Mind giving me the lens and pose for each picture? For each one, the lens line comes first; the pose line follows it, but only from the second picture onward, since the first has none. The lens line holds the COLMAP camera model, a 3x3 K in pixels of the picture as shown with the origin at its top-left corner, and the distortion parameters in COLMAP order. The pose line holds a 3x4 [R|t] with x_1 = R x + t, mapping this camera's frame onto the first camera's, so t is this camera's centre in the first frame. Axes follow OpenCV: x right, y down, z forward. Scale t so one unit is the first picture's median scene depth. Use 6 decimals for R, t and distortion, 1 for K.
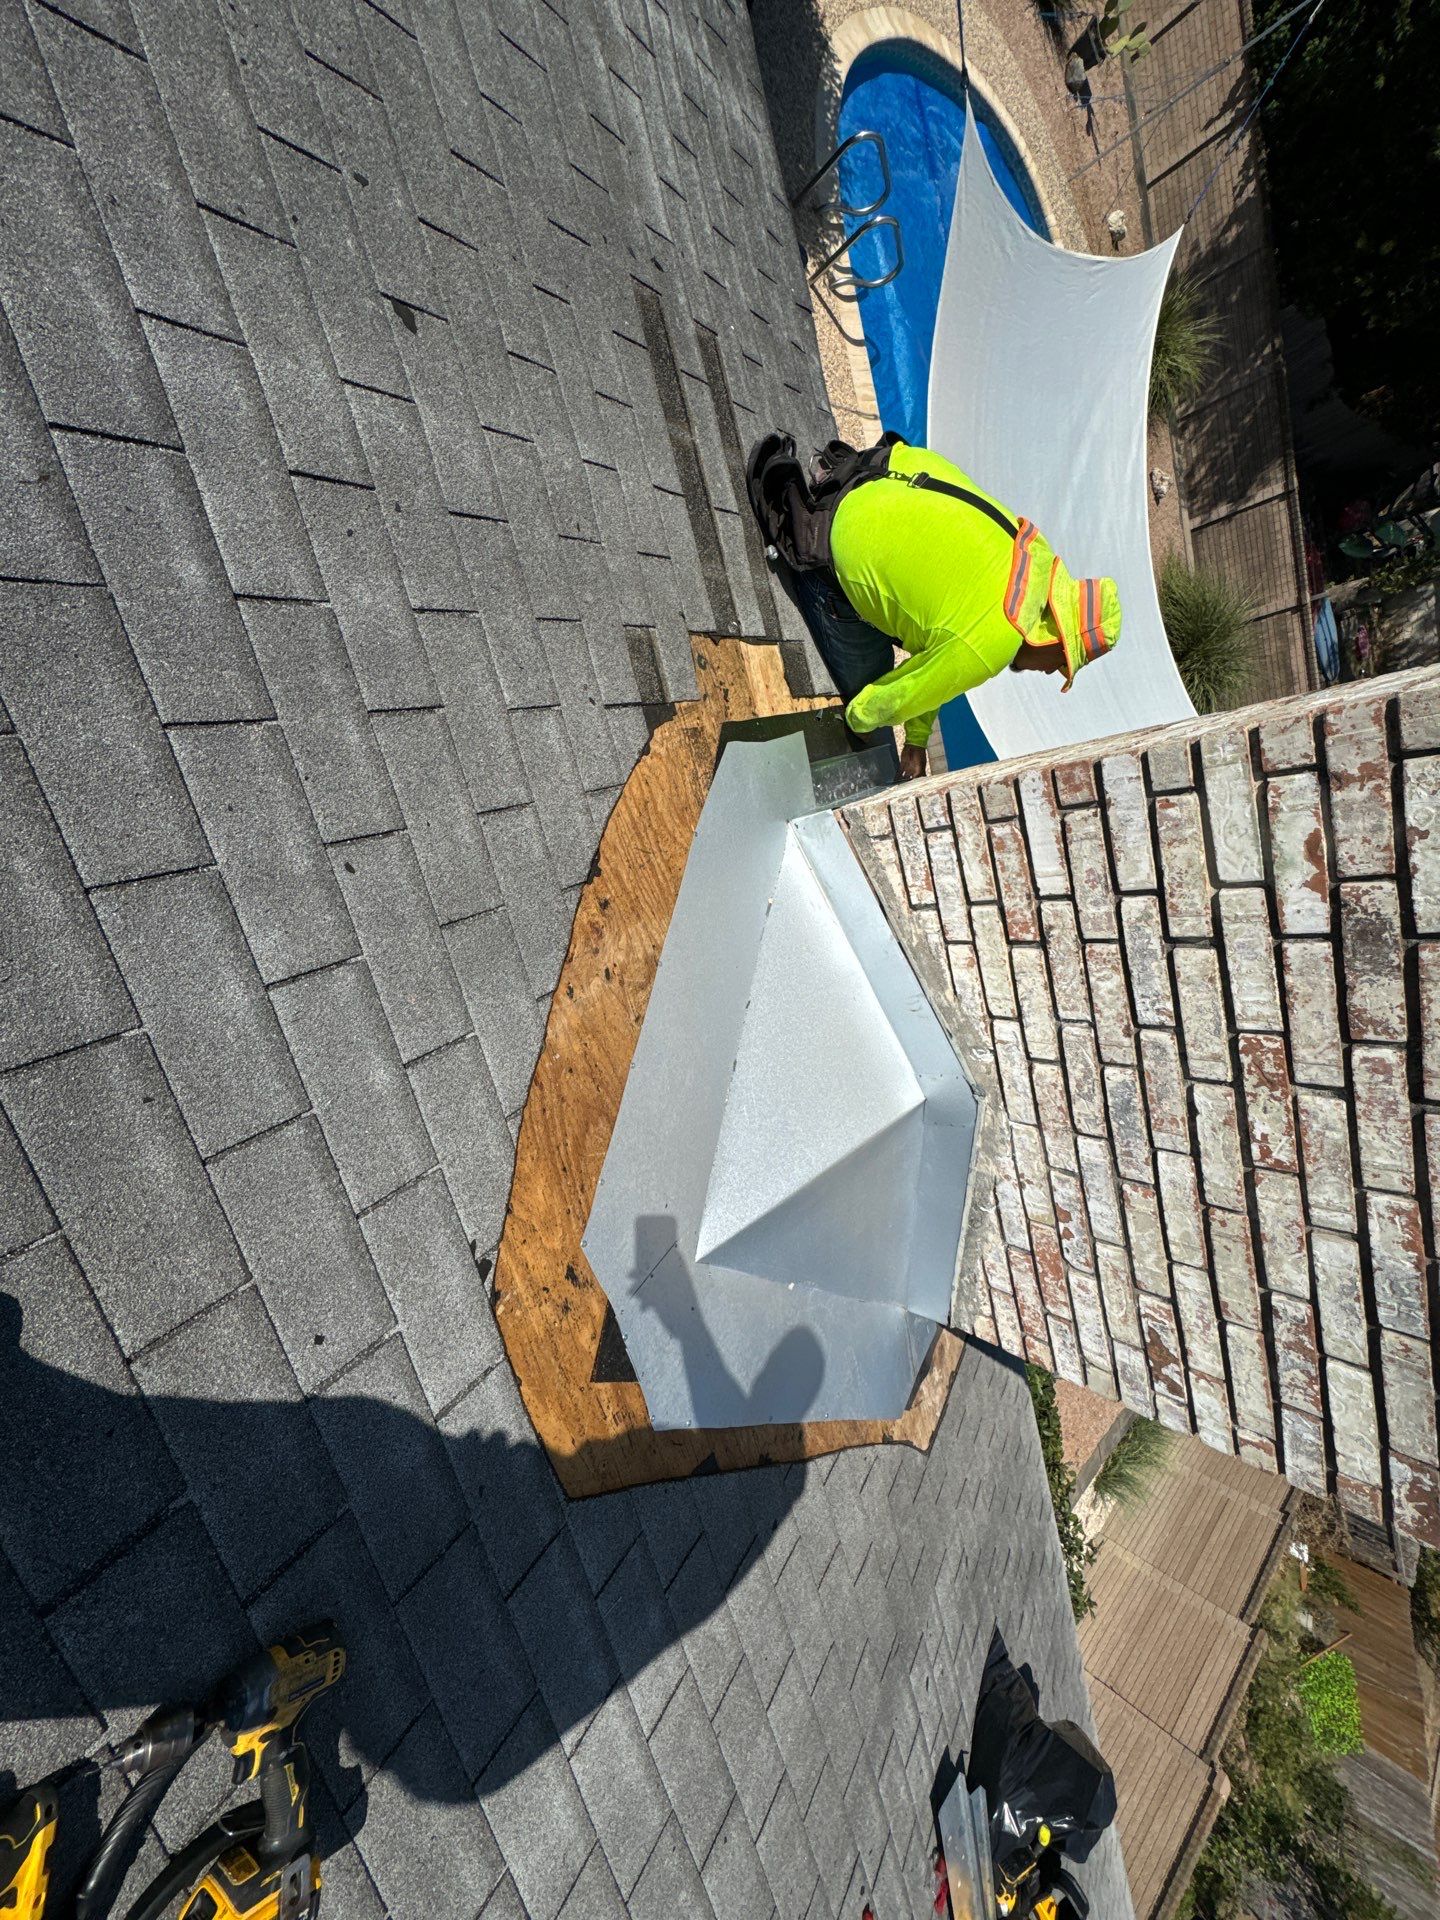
lens RADIAL K [[763.9, 0, 722.3], [0, 763.9, 959.4], [0, 0, 1]] dist [-0.002226, 0.000079]
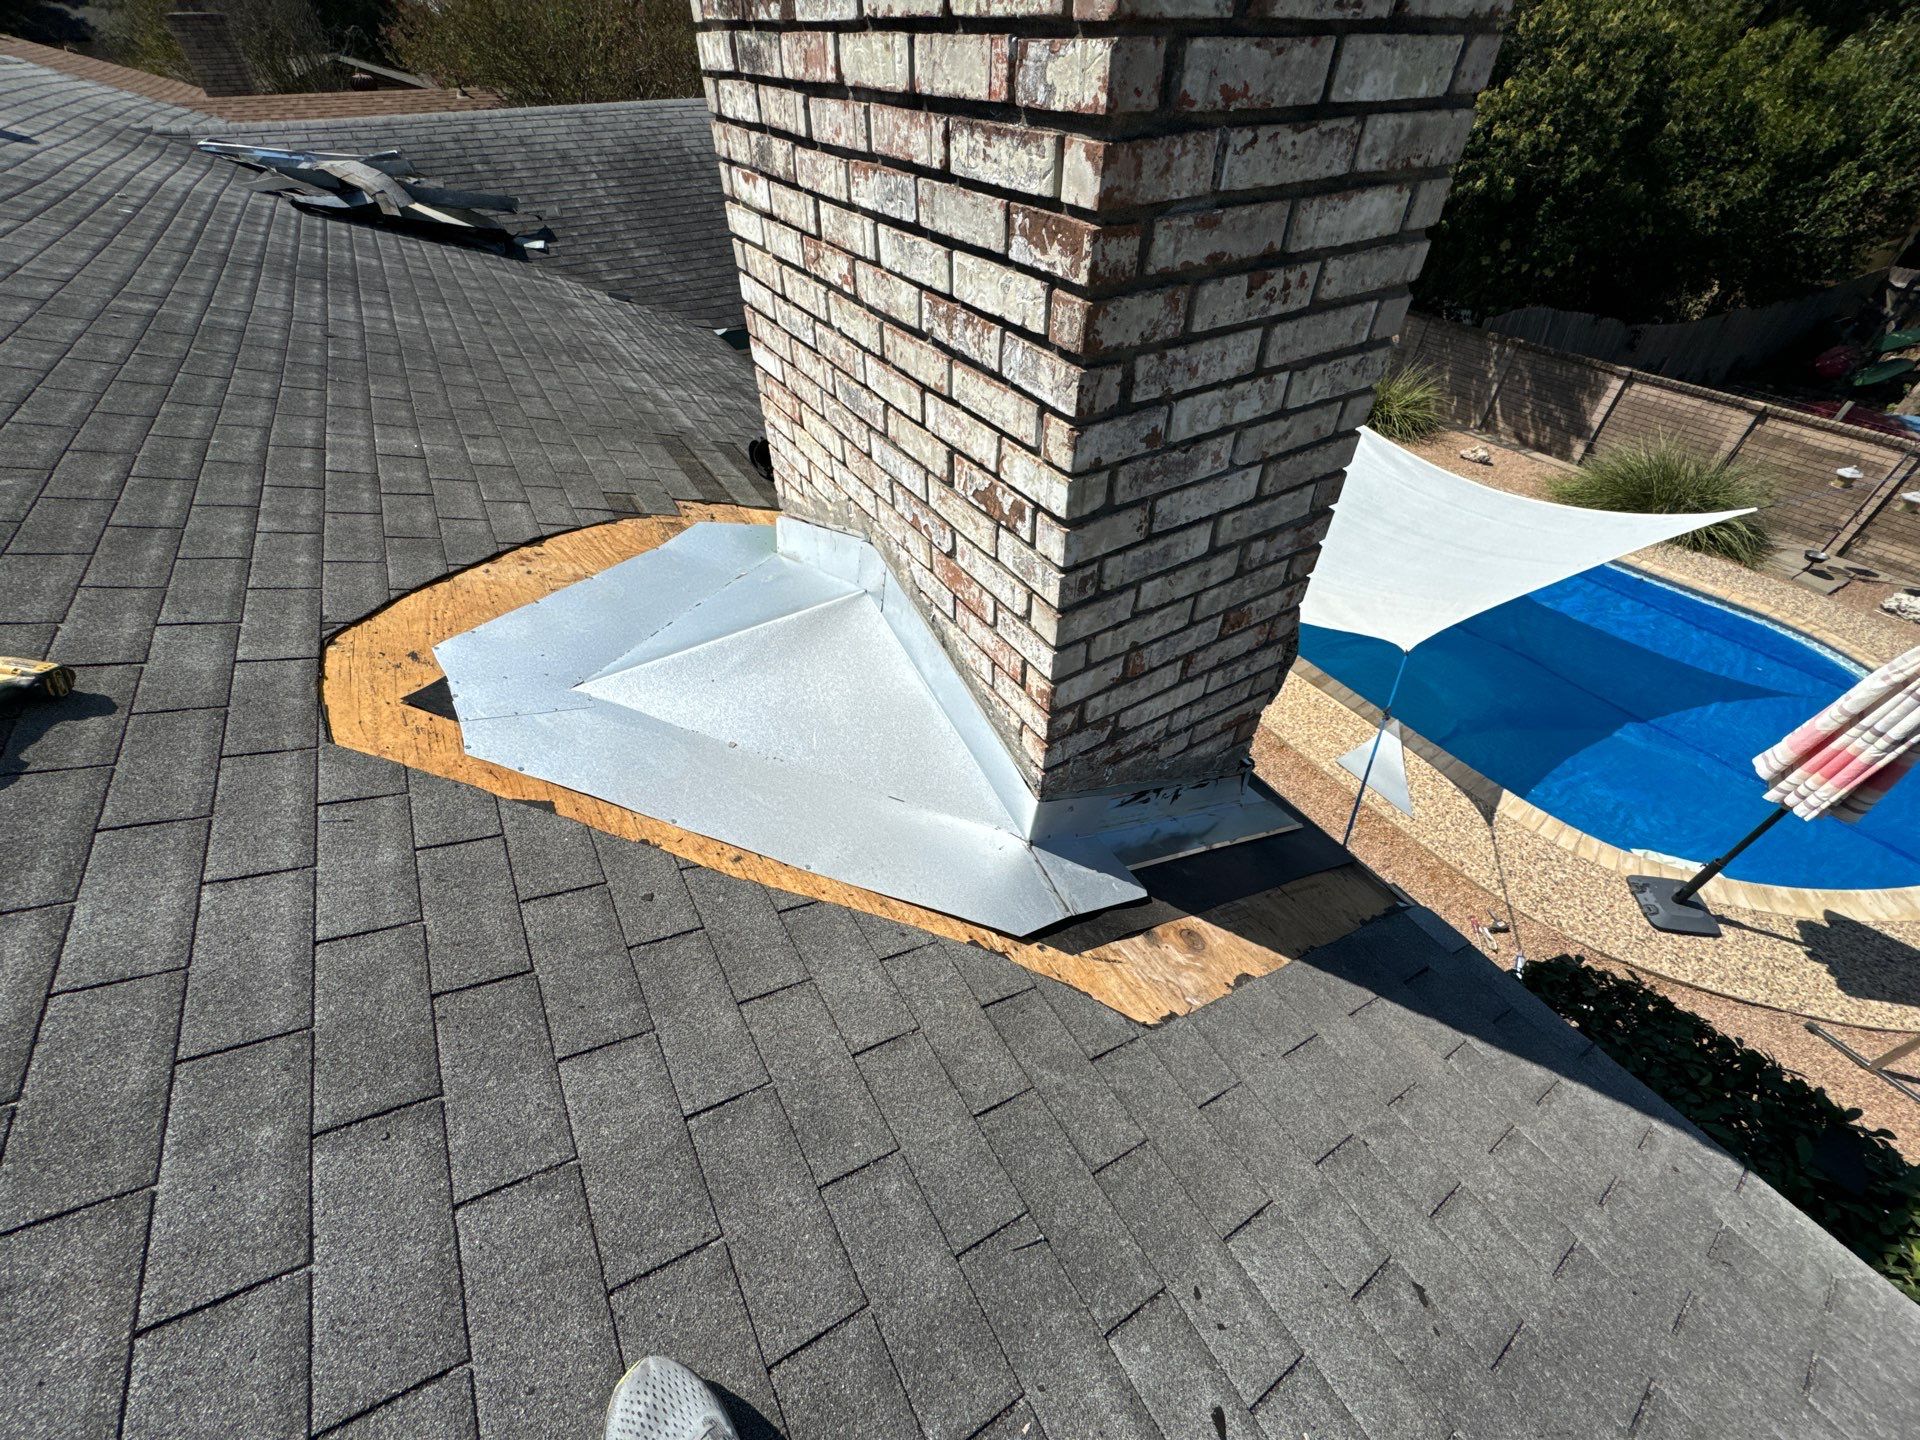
lens RADIAL K [[763.9, 0, 961.3], [0, 763.9, 718.8], [0, 0, 1]] dist [-0.002226, 0.000079]
pose [[0.774135, -0.568865, -0.277682, 0.726594], [0.220270, 0.653322, -0.724328, 1.412465], [0.593461, 0.499563, 0.631063, 0.656996]]
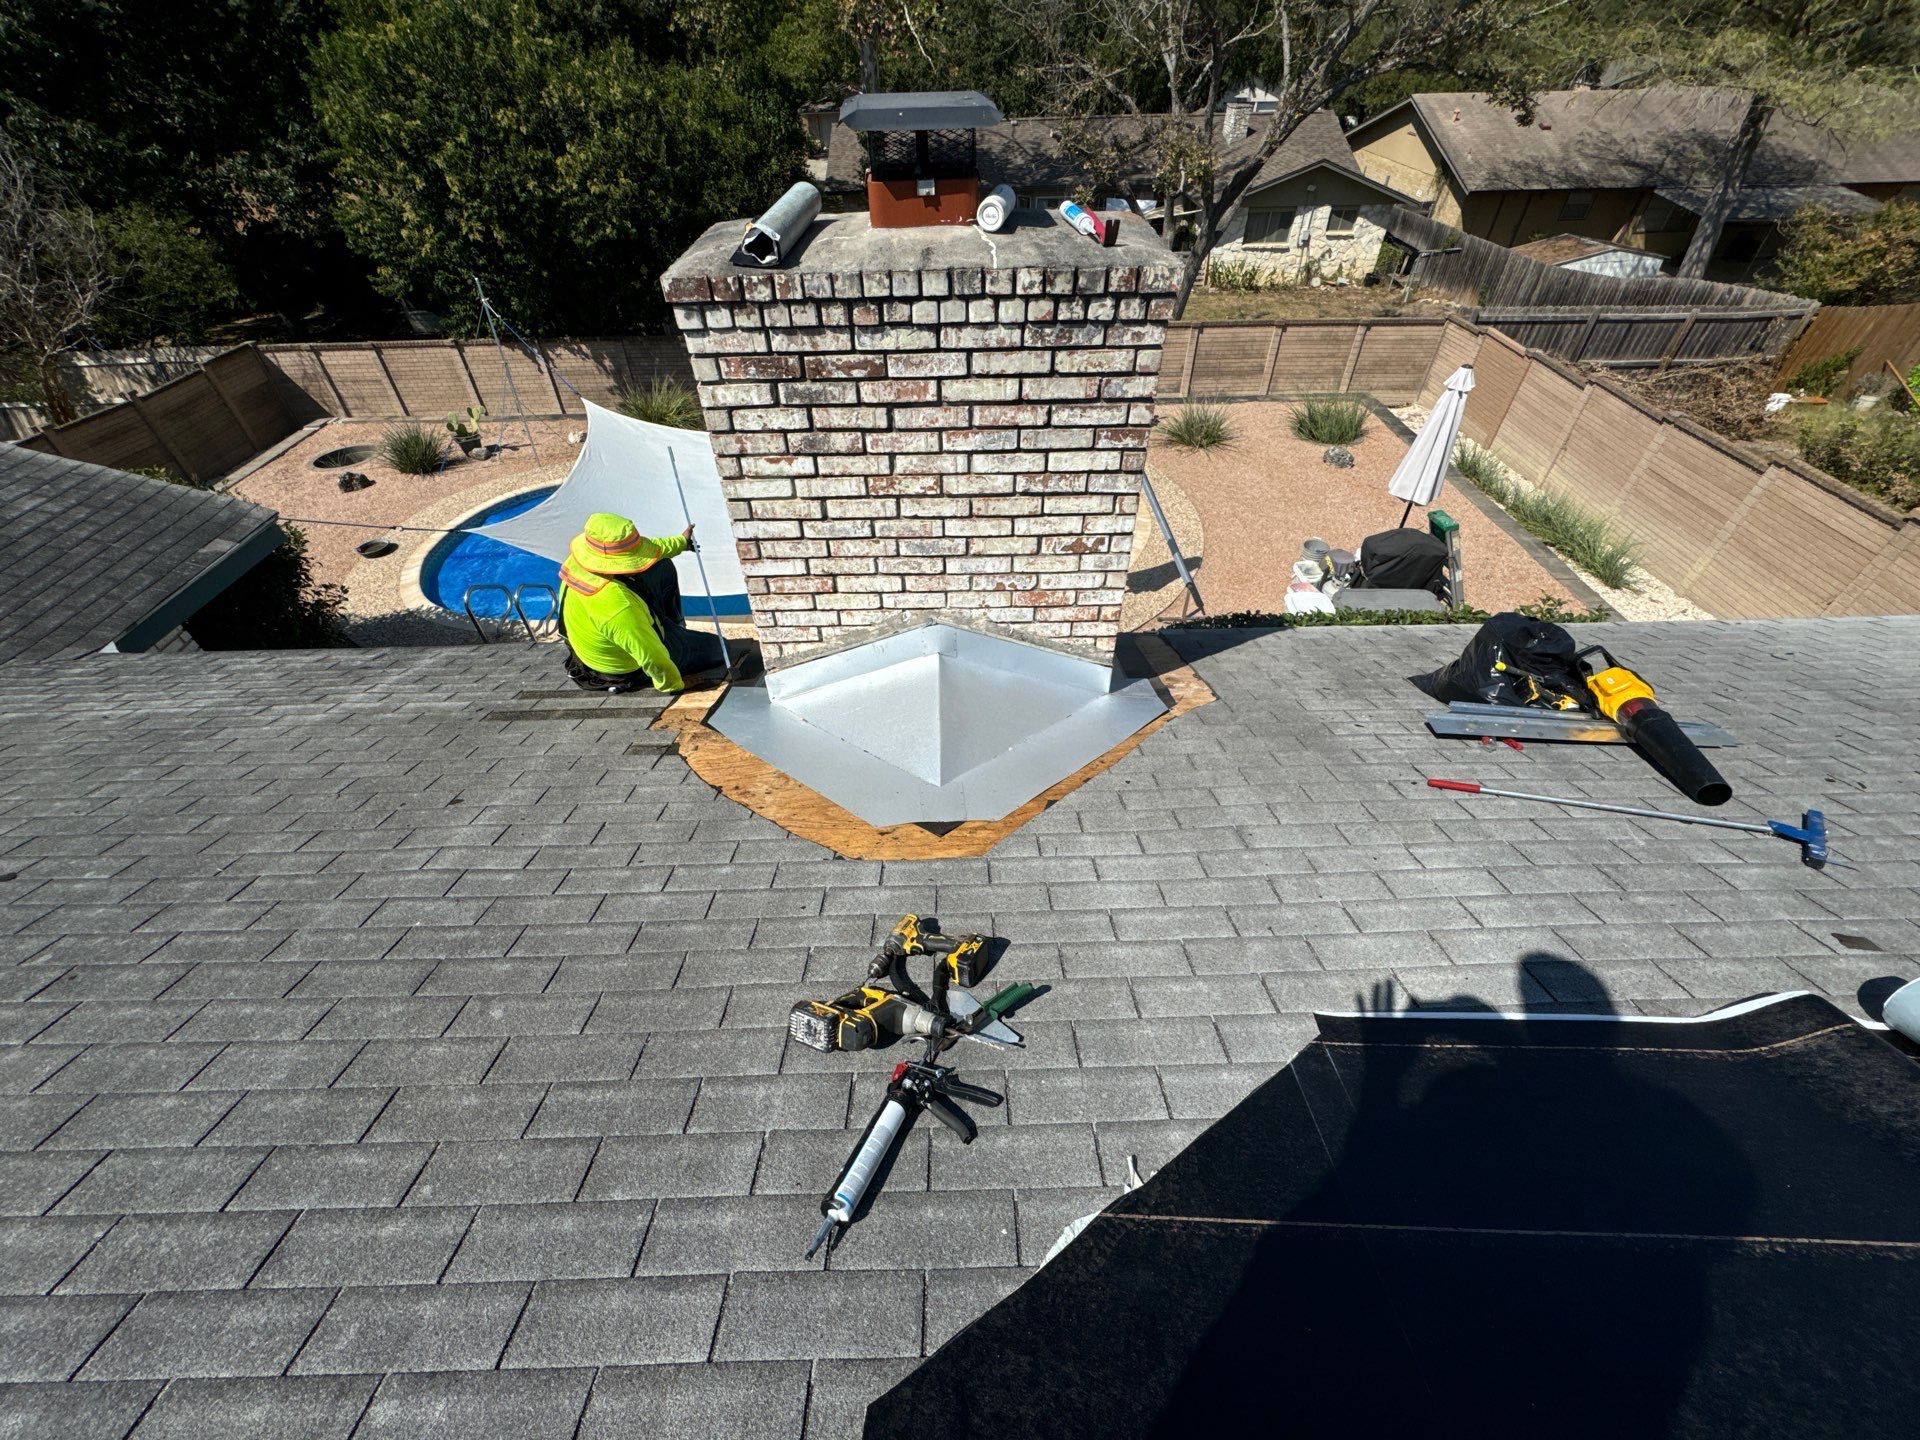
lens RADIAL K [[783.1, 0, 955.1], [0, 783.1, 712.7], [0, 0, 1]] dist [0.007068, -0.003033]
pose [[0.232809, -0.960697, 0.151199, -0.137029], [0.949839, 0.191232, -0.247461, 0.861815], [0.208821, 0.201226, 0.957028, -0.769509]]
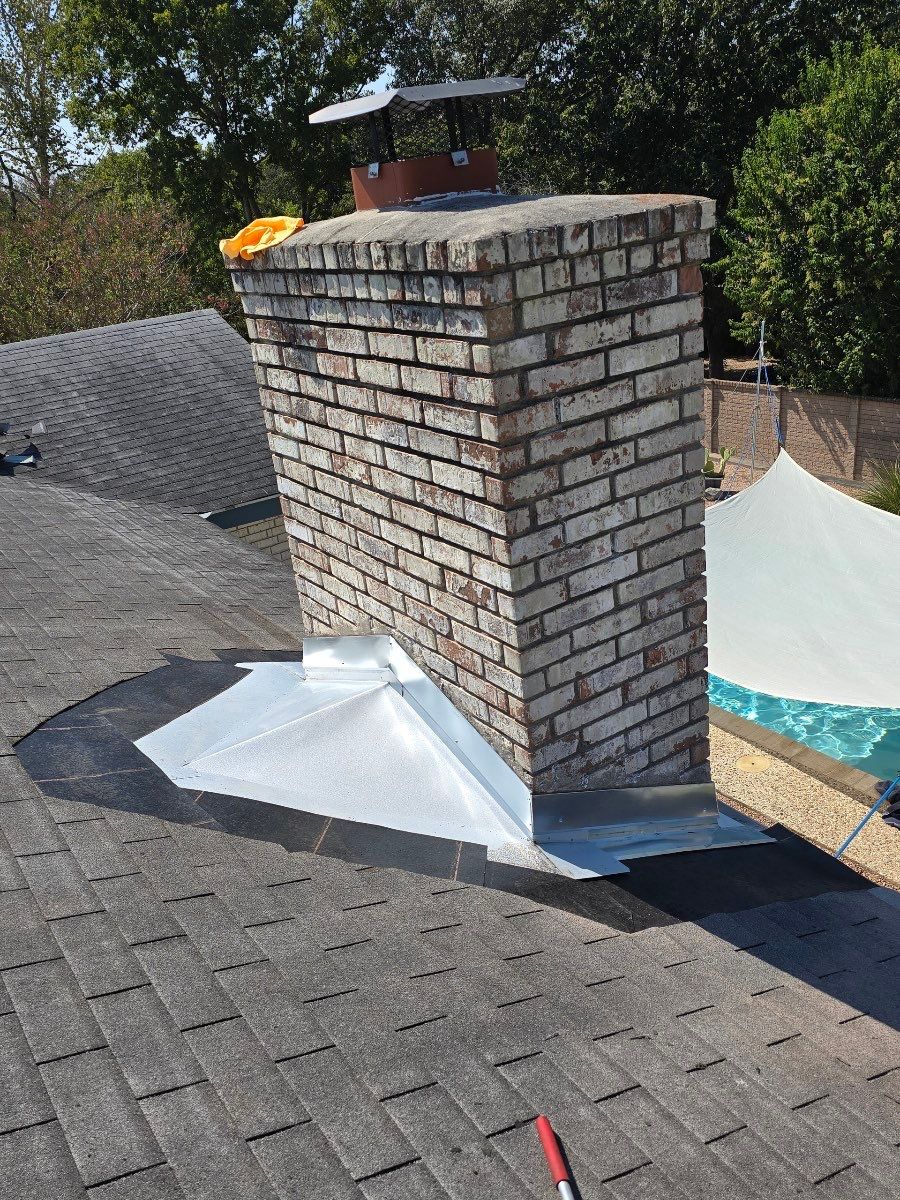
lens RADIAL K [[1016.4, 0, 440.9], [0, 1016.4, 608.9], [0, 0, 1]] dist [0.067198, -0.038324]
pose [[0.693461, -0.716021, -0.080160, 0.743186], [0.249270, 0.342815, -0.905728, 2.351909], [0.676000, 0.608105, 0.416211, 0.295134]]
